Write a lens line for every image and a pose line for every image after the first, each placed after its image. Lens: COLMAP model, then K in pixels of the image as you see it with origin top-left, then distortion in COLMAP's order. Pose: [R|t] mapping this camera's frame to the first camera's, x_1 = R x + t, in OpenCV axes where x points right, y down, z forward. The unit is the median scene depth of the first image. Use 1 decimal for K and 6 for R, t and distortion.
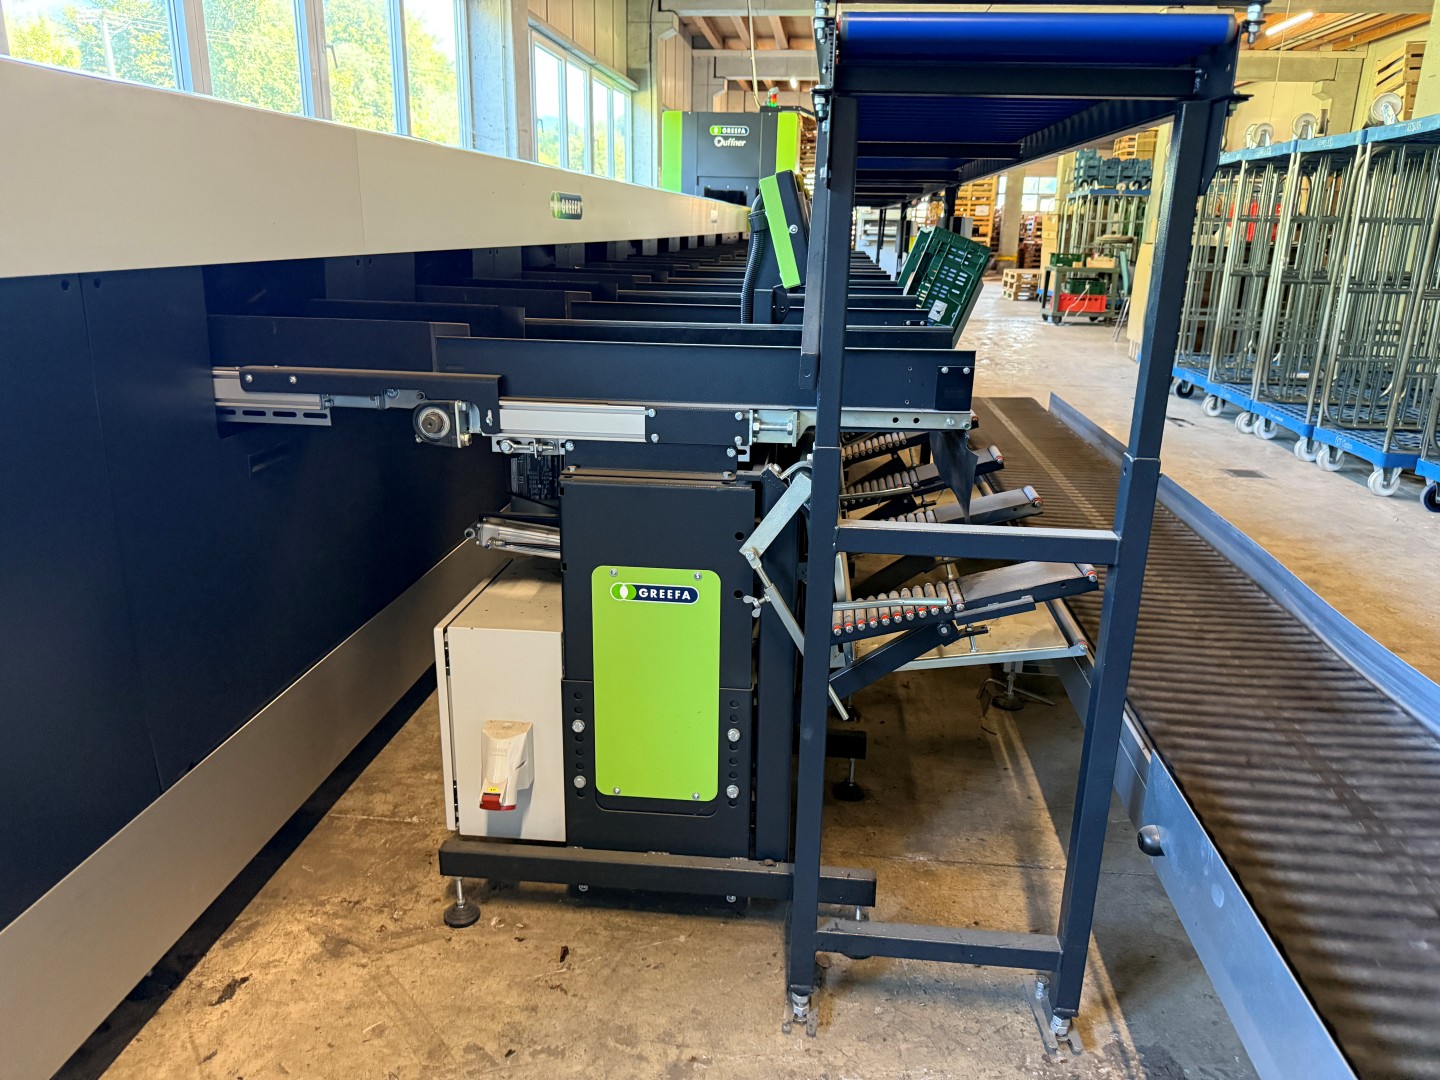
lens RADIAL K [[1014.8, 0, 714.6], [0, 1014.8, 539.5], [0, 0, 1]] dist [0.032065, -0.051851]
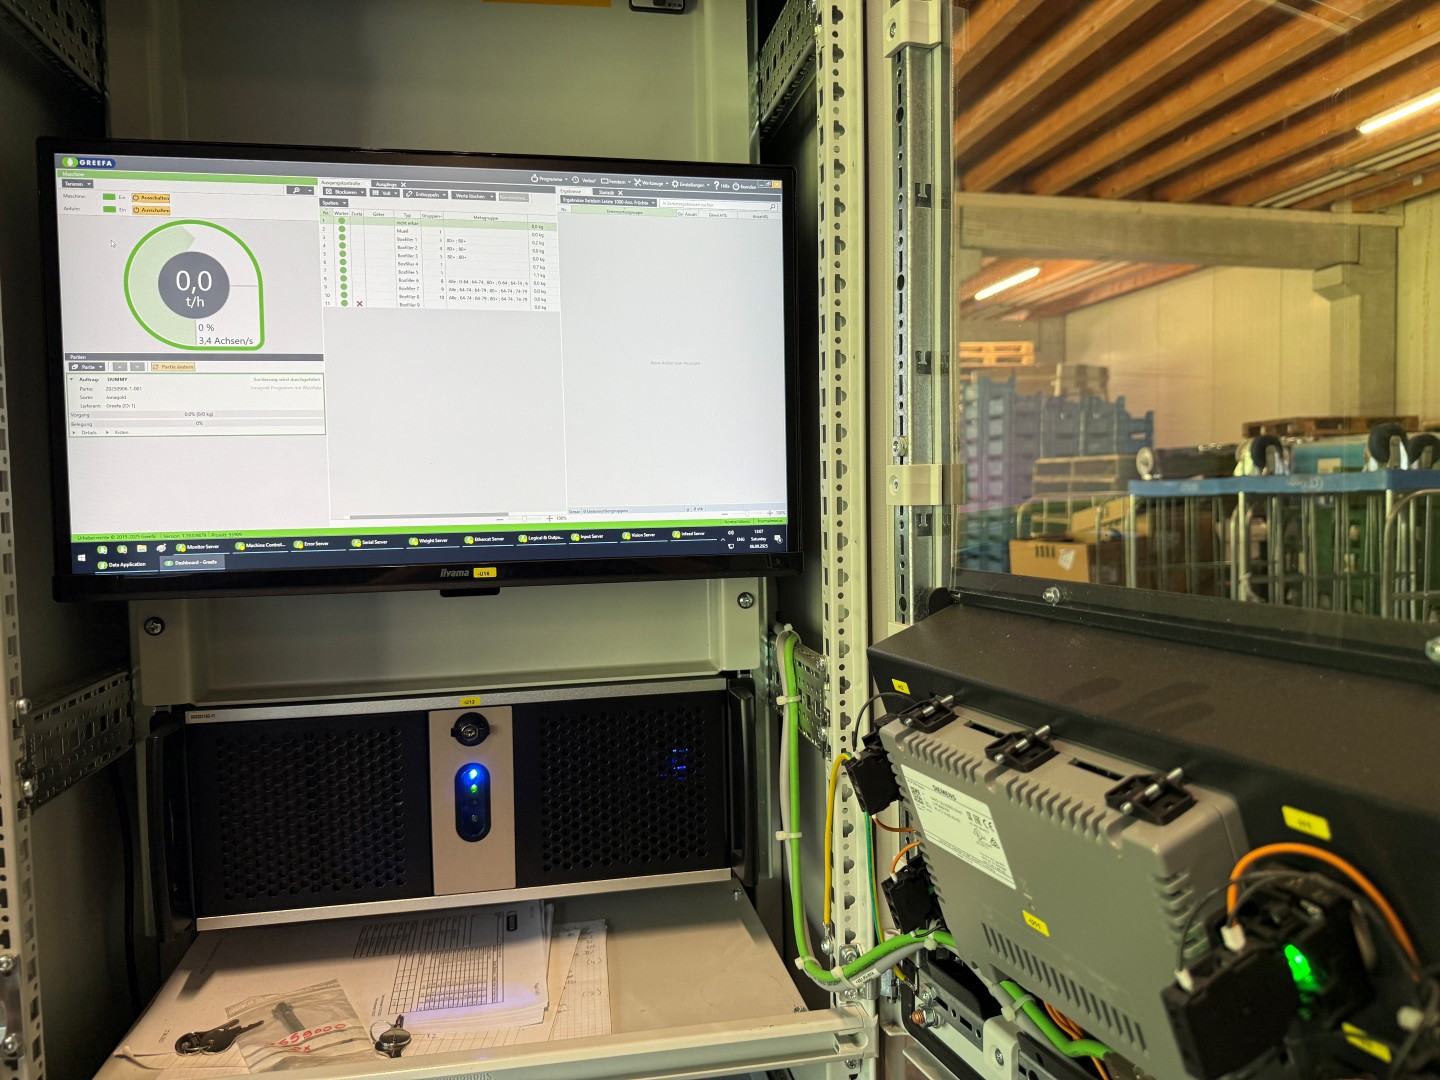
lens RADIAL K [[1024.8, 0, 748.0], [0, 1024.8, 542.9], [0, 0, 1]] dist [0.066561, -0.147466]
pose [[0.946289, -0.047689, 0.319784, 1.185592], [0.126162, 0.965120, -0.229405, -2.340709], [-0.297690, 0.257428, 0.919299, 6.654608]]
